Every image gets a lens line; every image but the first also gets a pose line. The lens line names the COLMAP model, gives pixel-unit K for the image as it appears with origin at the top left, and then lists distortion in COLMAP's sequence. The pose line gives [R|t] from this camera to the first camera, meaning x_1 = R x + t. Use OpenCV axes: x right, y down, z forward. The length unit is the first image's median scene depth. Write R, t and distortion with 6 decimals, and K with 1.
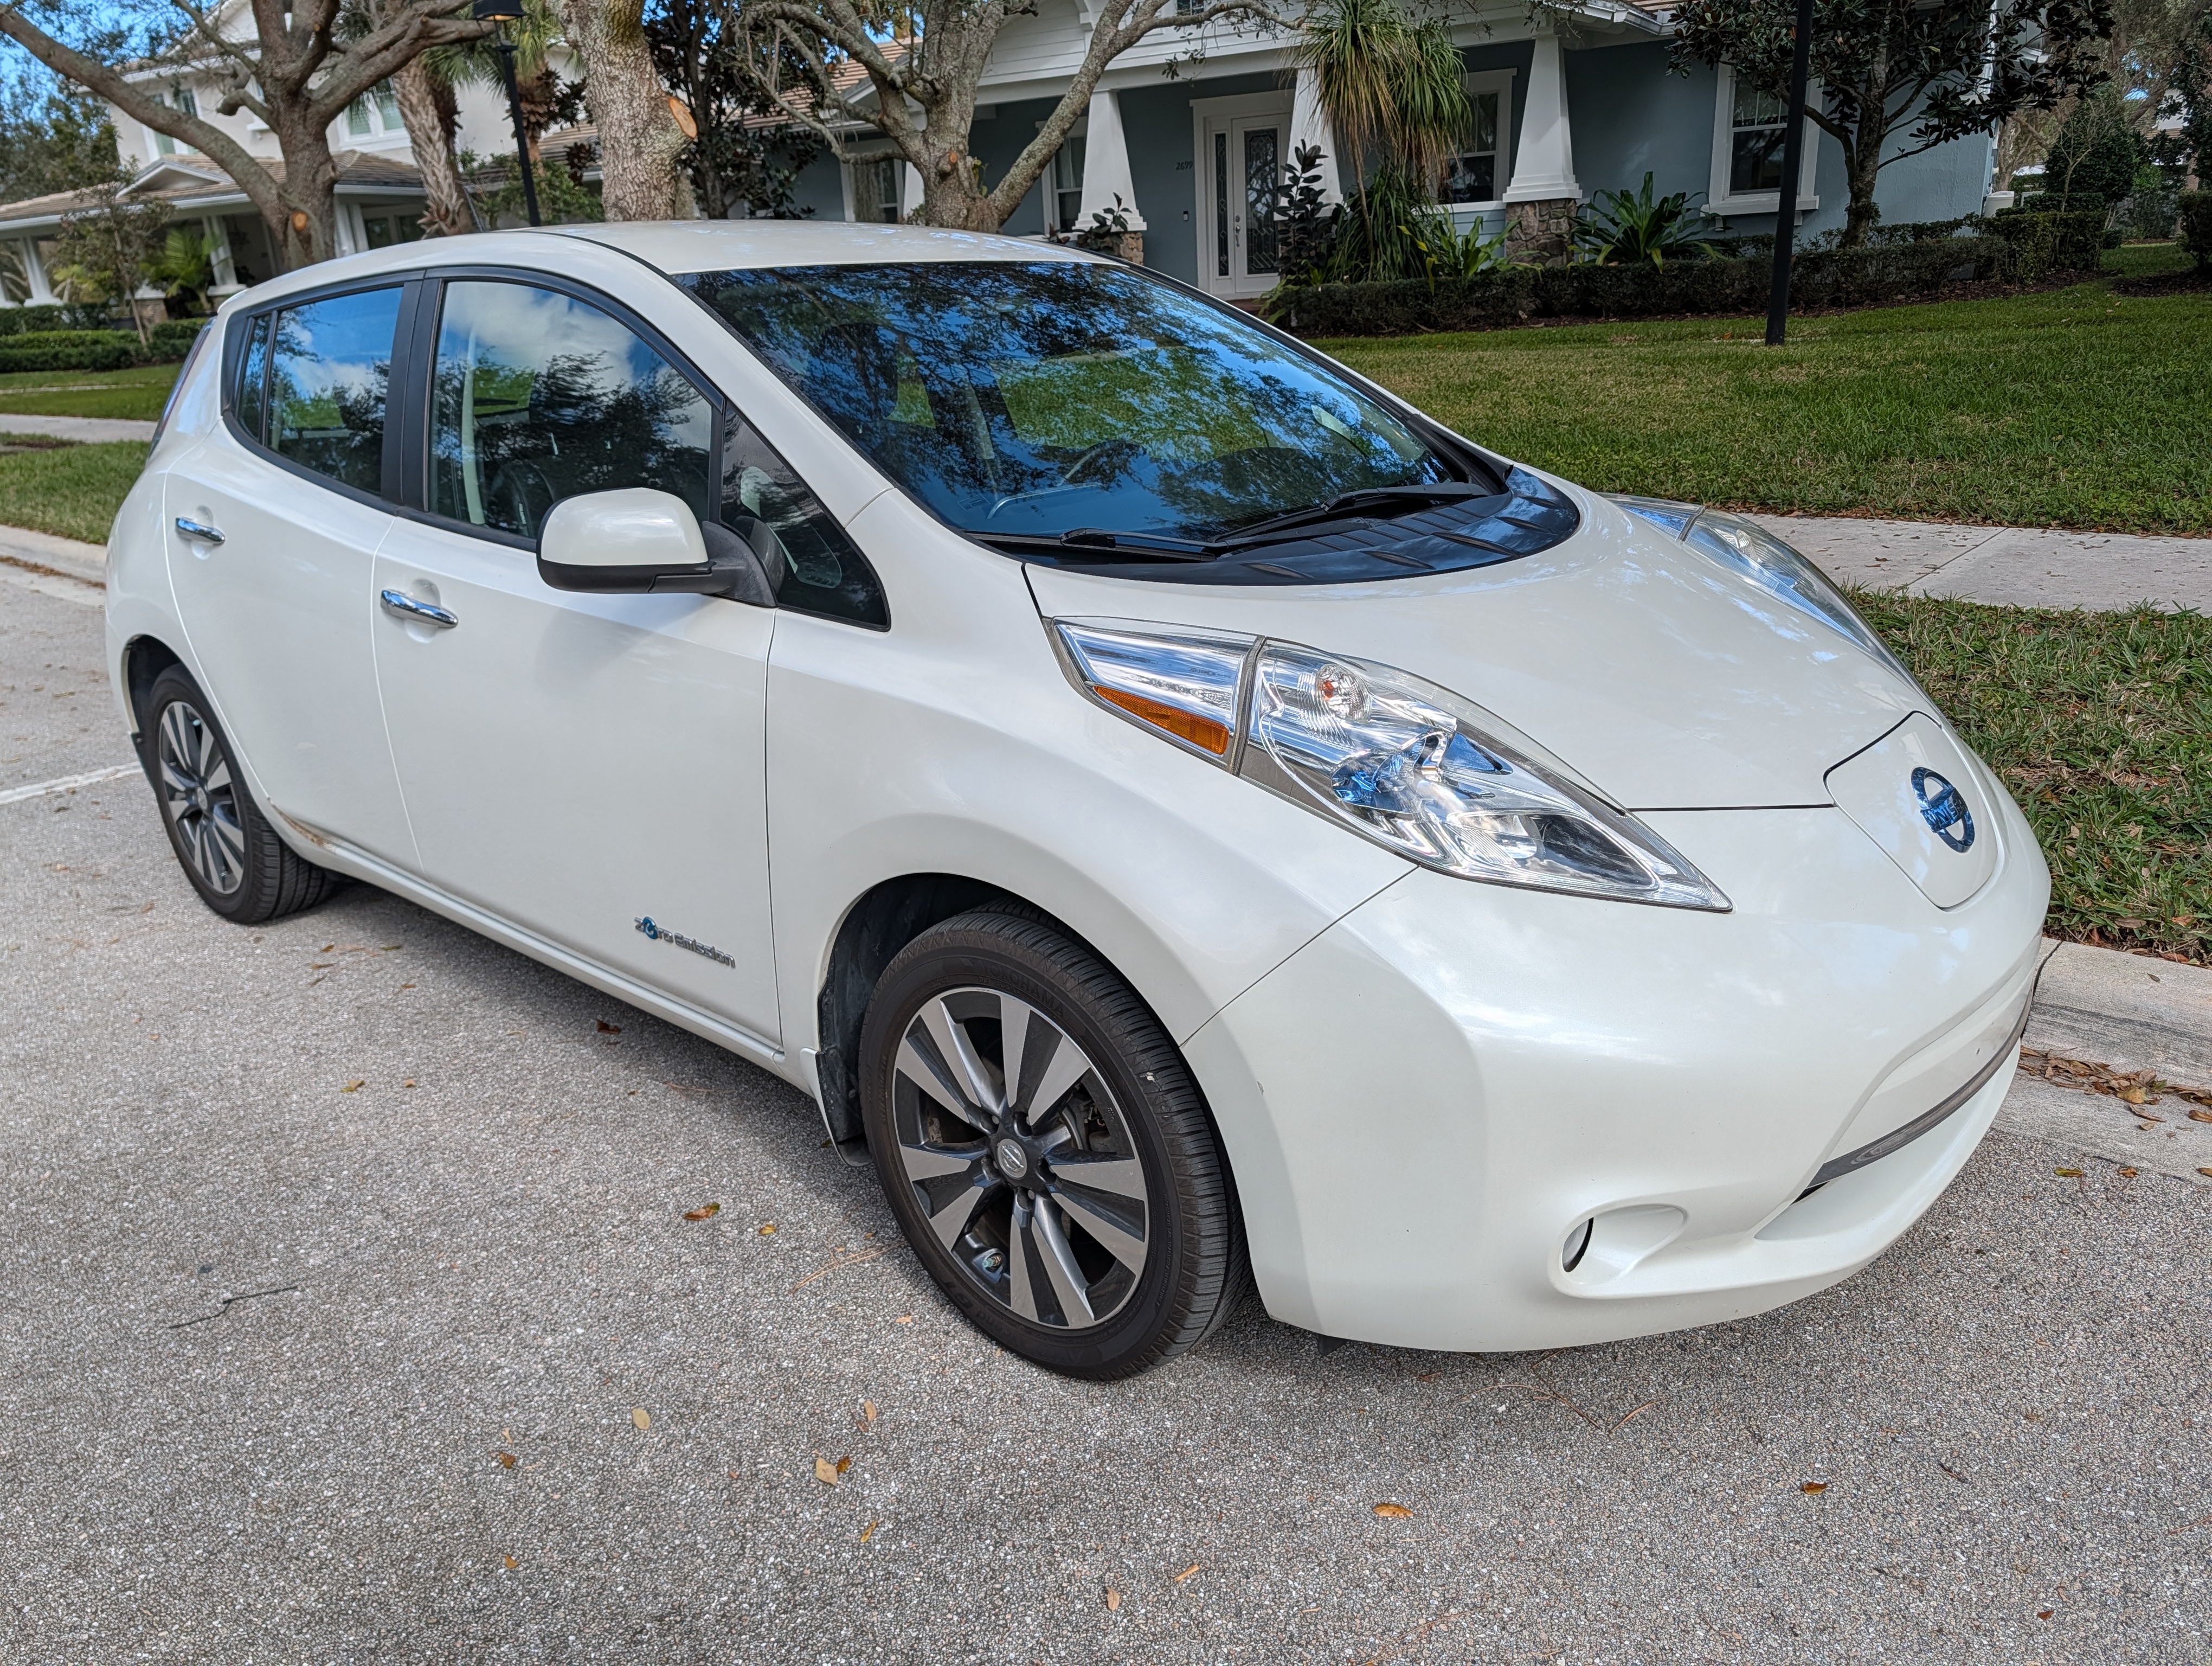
lens RADIAL K [[1664.6, 0, 1106.0], [0, 1664.6, 833.0], [0, 0, 1]] dist [0.017500, -0.000909]
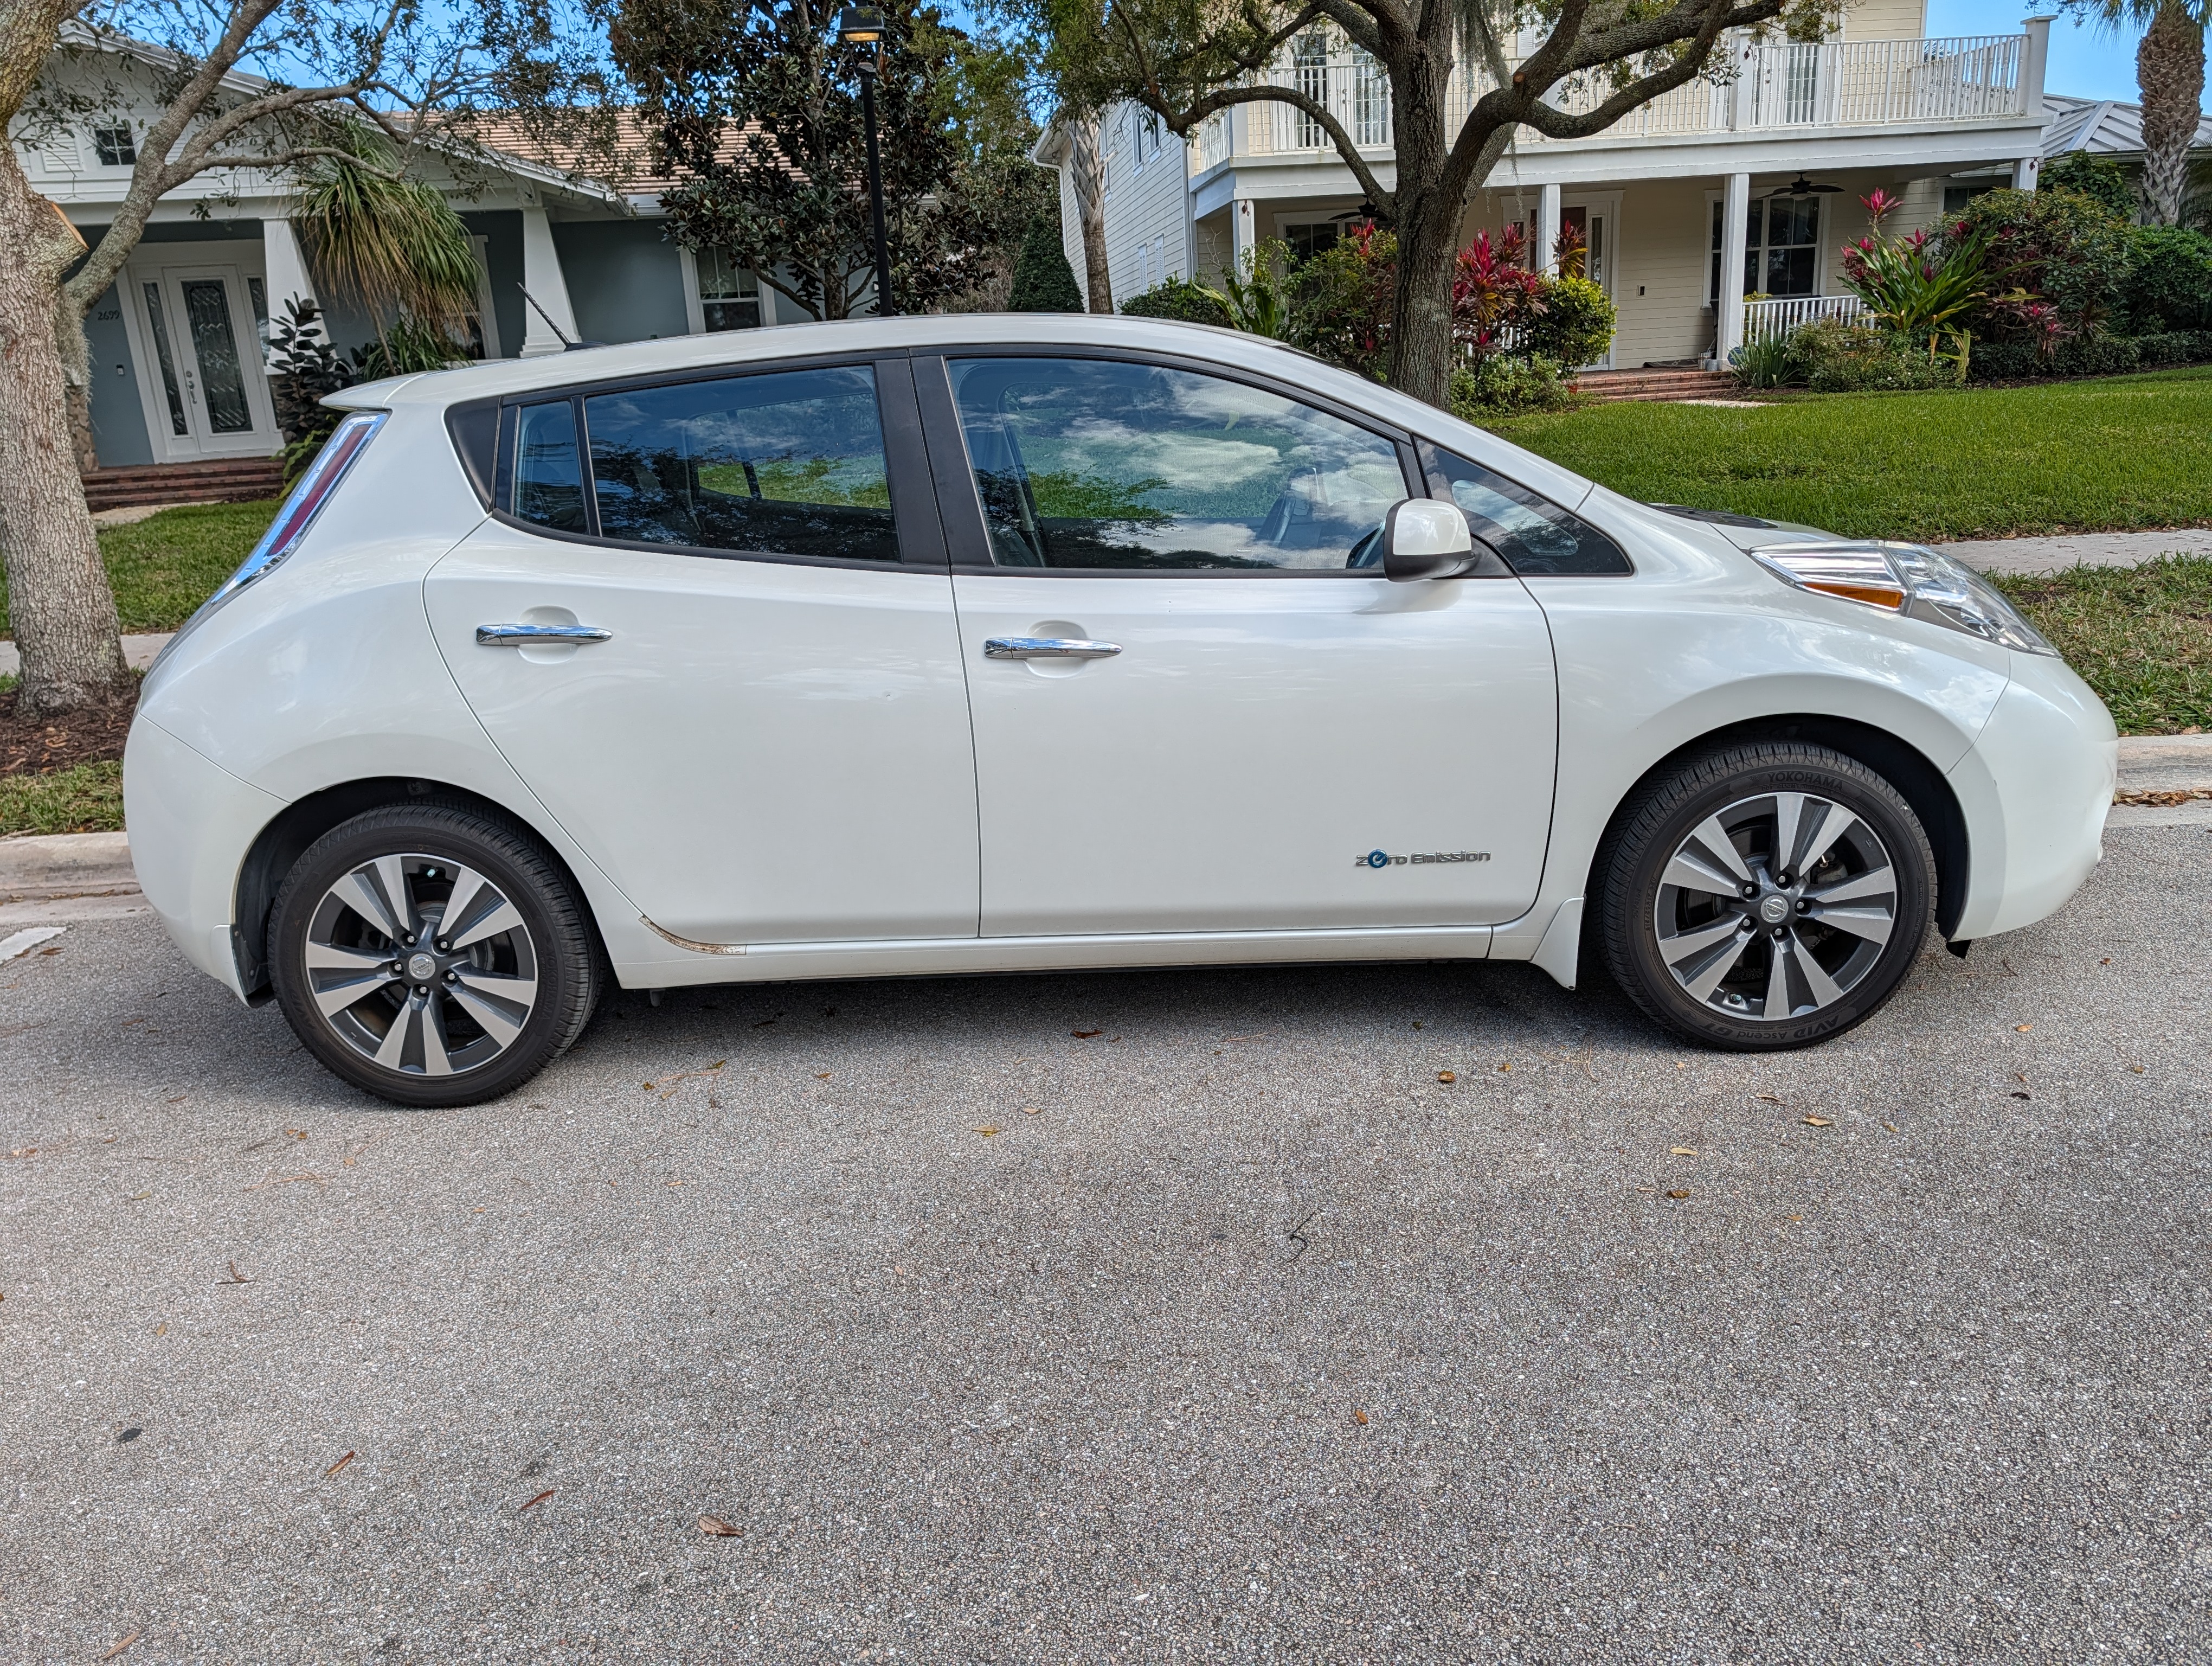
lens RADIAL K [[1664.6, 0, 1106.0], [0, 1664.6, 833.0], [0, 0, 1]] dist [0.017500, -0.000909]
pose [[0.742403, -0.170410, 0.647919, -0.468836], [0.231745, 0.972728, -0.009702, 0.001379], [-0.628596, 0.157354, 0.761648, 0.071143]]
